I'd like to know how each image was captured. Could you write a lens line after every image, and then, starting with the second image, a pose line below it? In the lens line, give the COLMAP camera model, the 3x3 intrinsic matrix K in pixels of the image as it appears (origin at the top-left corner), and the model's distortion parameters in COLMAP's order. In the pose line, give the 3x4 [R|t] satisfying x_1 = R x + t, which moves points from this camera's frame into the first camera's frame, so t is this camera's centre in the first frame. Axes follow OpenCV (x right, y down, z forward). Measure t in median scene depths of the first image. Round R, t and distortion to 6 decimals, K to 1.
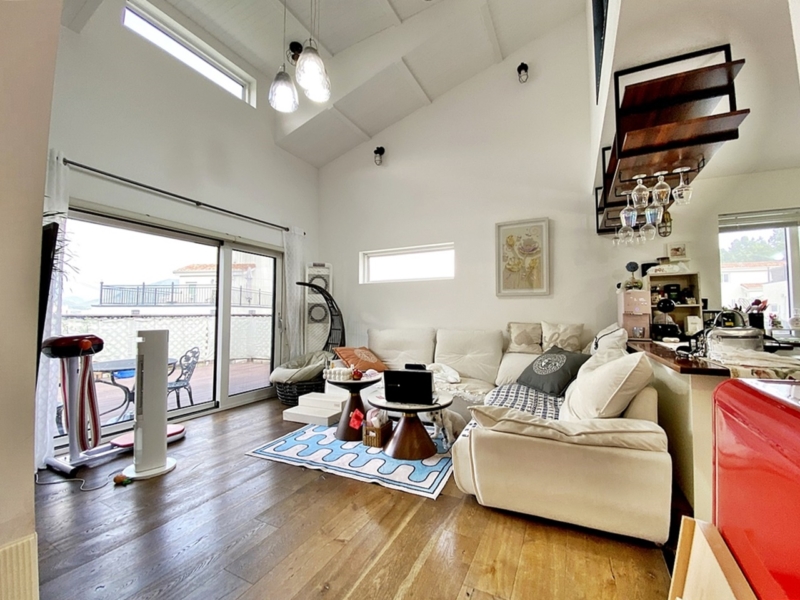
lens RADIAL K [[336.8, 0, 406.9], [0, 336.8, 298.3], [0, 0, 1]] dist [0.000241, -0.012102]
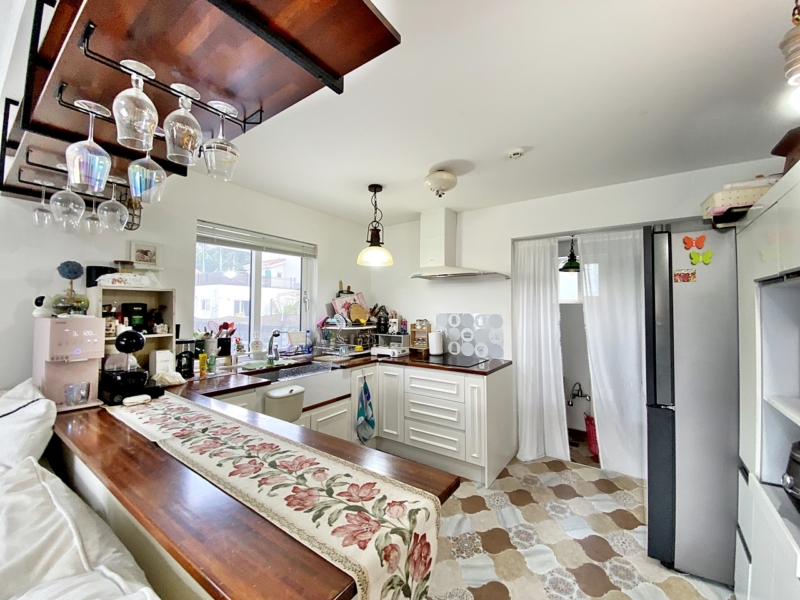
lens RADIAL K [[336.8, 0, 406.9], [0, 336.8, 298.3], [0, 0, 1]] dist [0.000241, -0.012102]
pose [[0.153994, 0.041478, 0.987201, 0.220578], [-0.046126, 0.998331, -0.034750, -0.054489], [-0.986995, -0.040184, 0.155650, 0.372666]]
